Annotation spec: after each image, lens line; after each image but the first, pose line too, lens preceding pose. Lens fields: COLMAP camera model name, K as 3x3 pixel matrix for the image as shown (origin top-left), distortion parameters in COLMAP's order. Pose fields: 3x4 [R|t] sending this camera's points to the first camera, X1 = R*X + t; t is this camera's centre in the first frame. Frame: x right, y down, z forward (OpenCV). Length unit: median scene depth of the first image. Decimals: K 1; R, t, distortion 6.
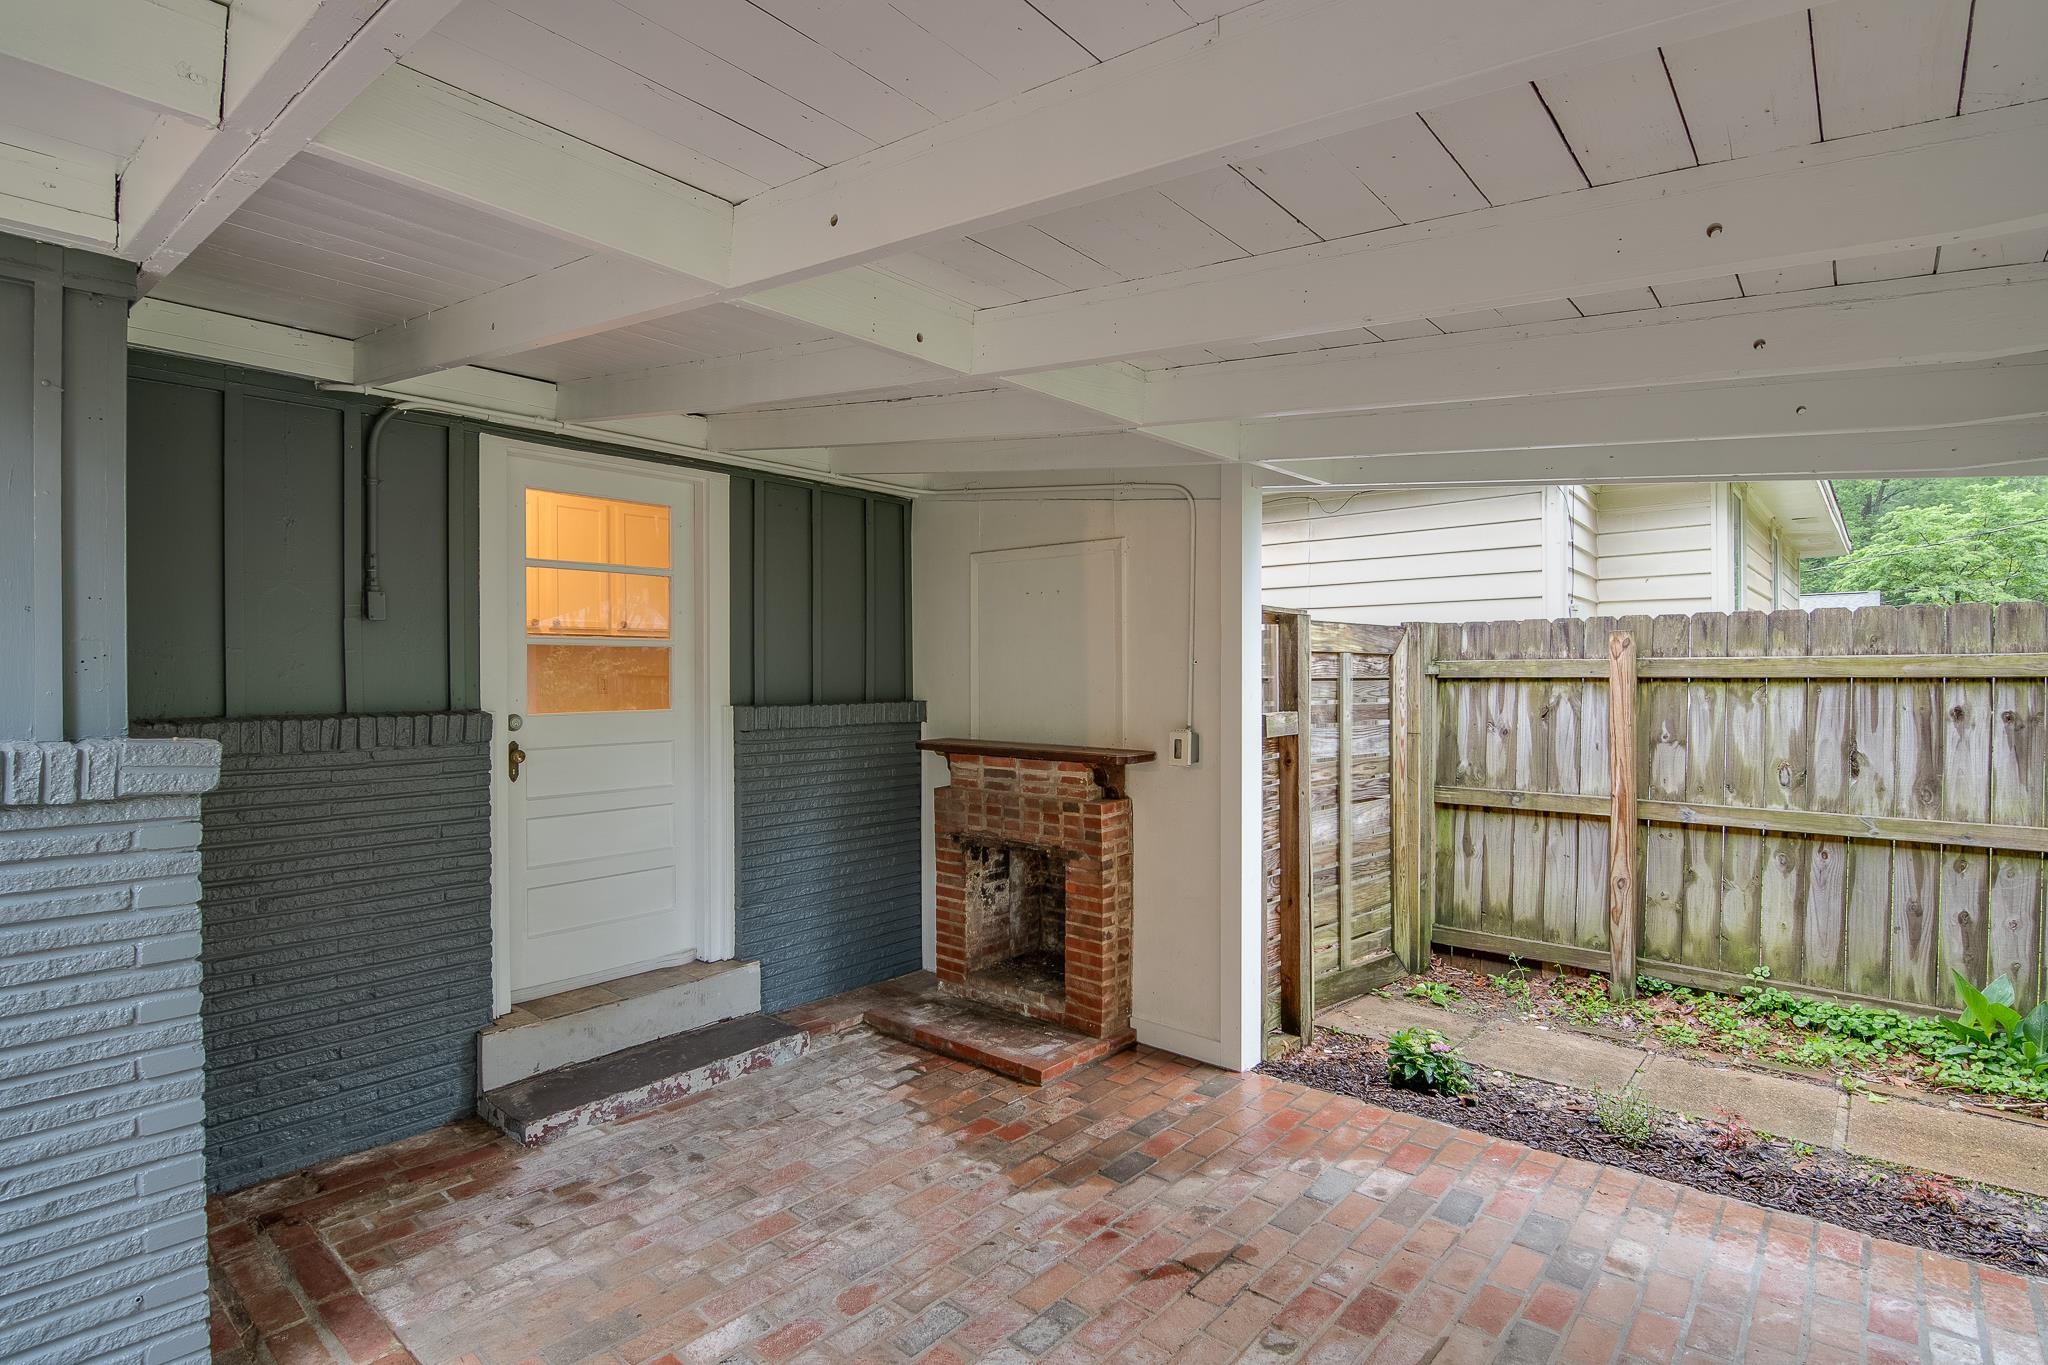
lens RADIAL K [[1010.7, 0, 1021.2], [0, 1010.7, 663.7], [0, 0, 1]] dist [-0.004505, -0.011471]
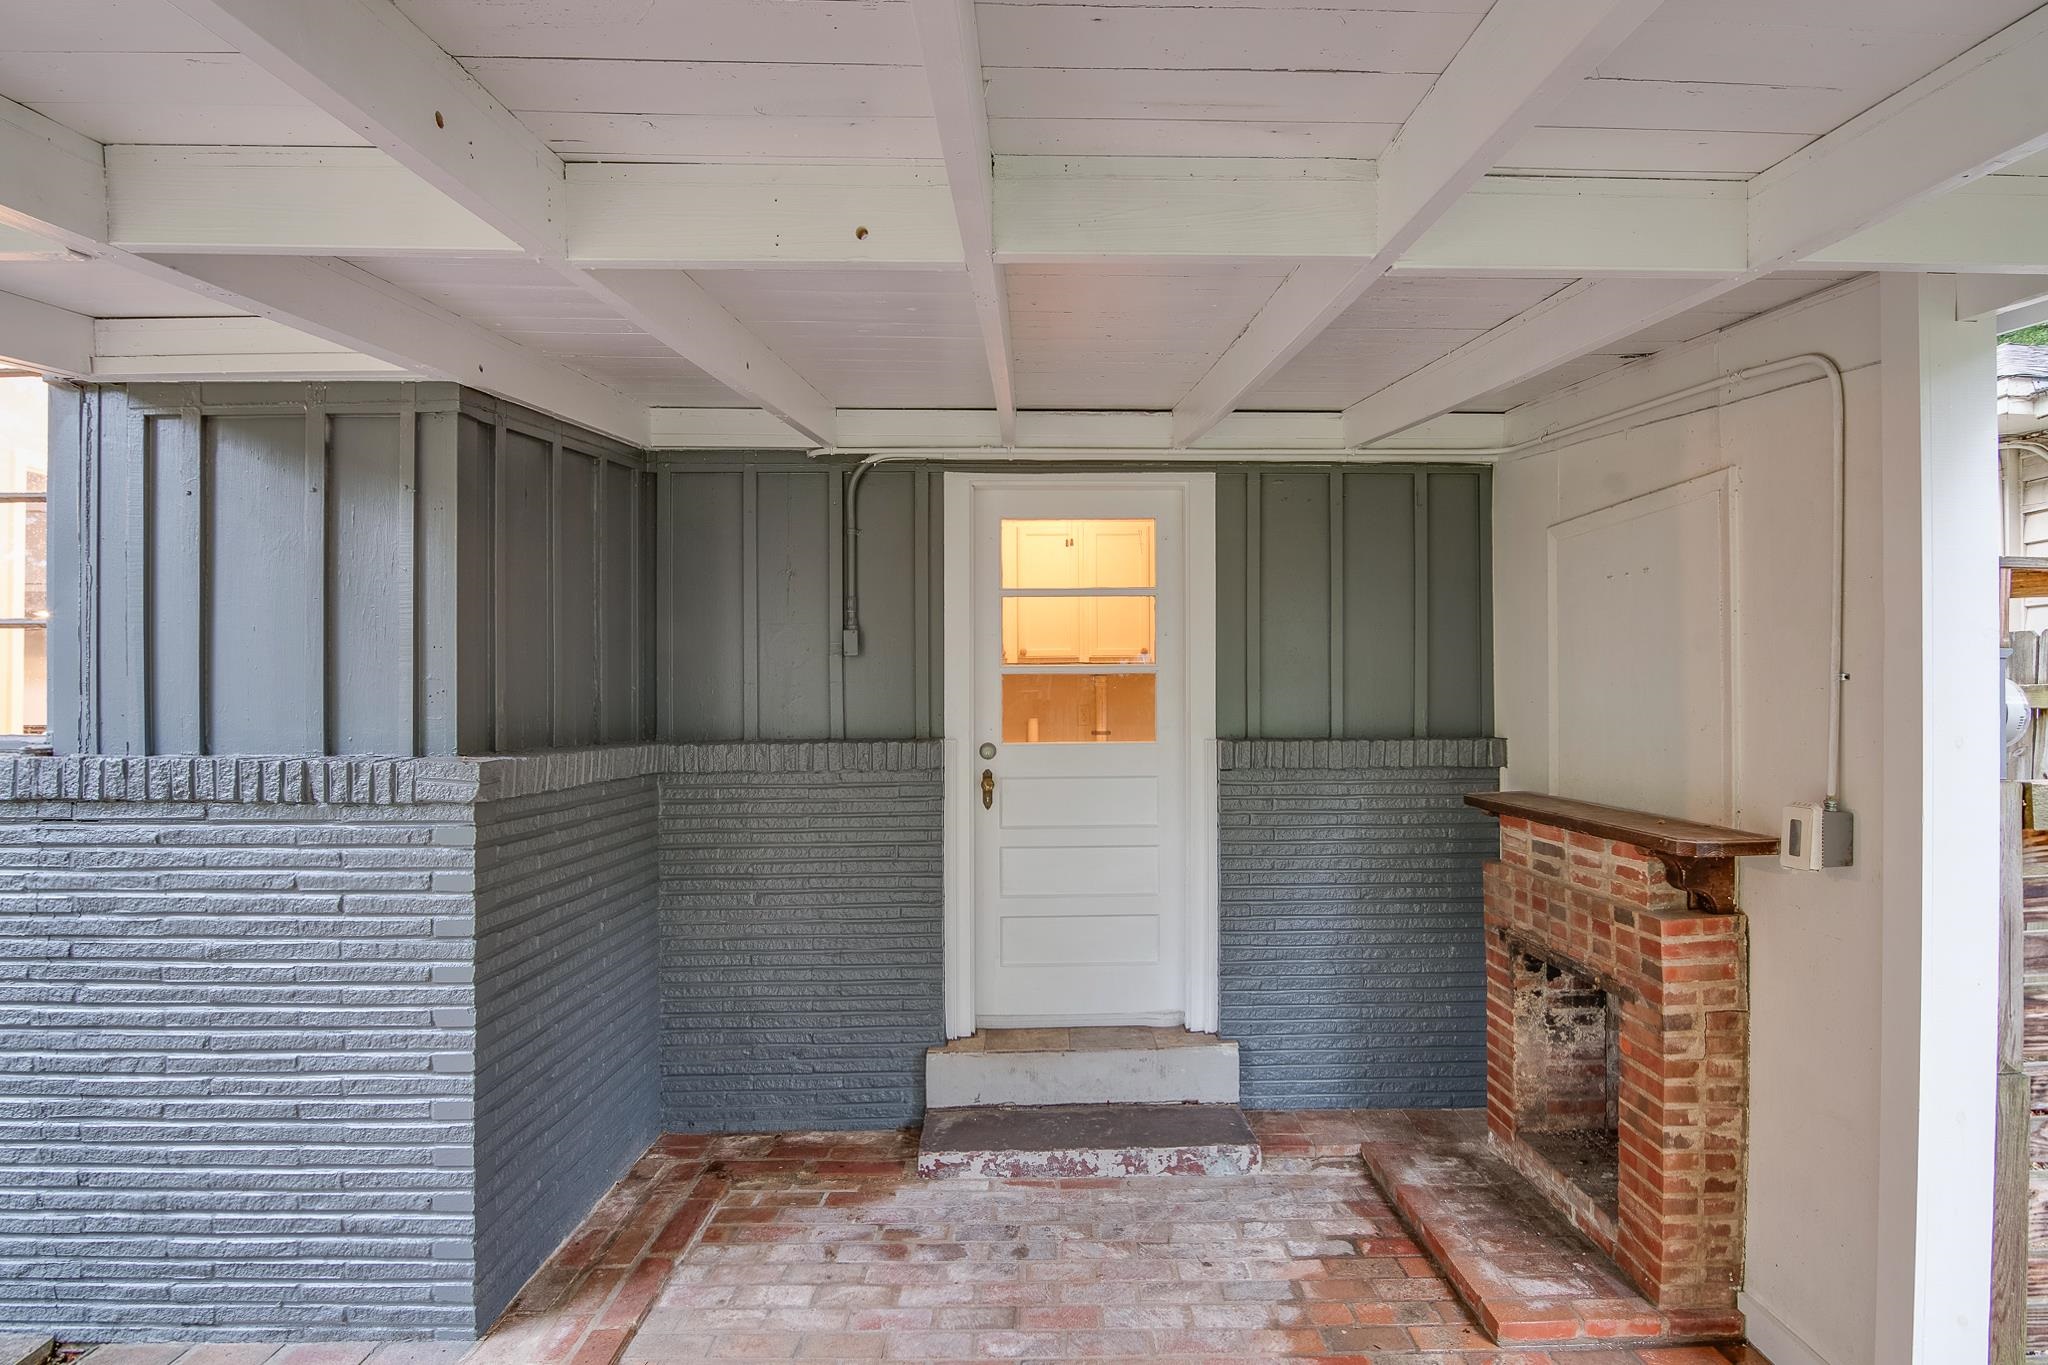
lens RADIAL K [[1022.4, 0, 1025.6], [0, 1022.4, 691.0], [0, 0, 1]] dist [-0.003292, -0.013339]
pose [[0.676926, -0.011658, -0.735959, 0.275715], [0.010963, 0.999923, -0.005757, 0.003921], [0.735970, -0.004171, 0.677002, 0.323307]]
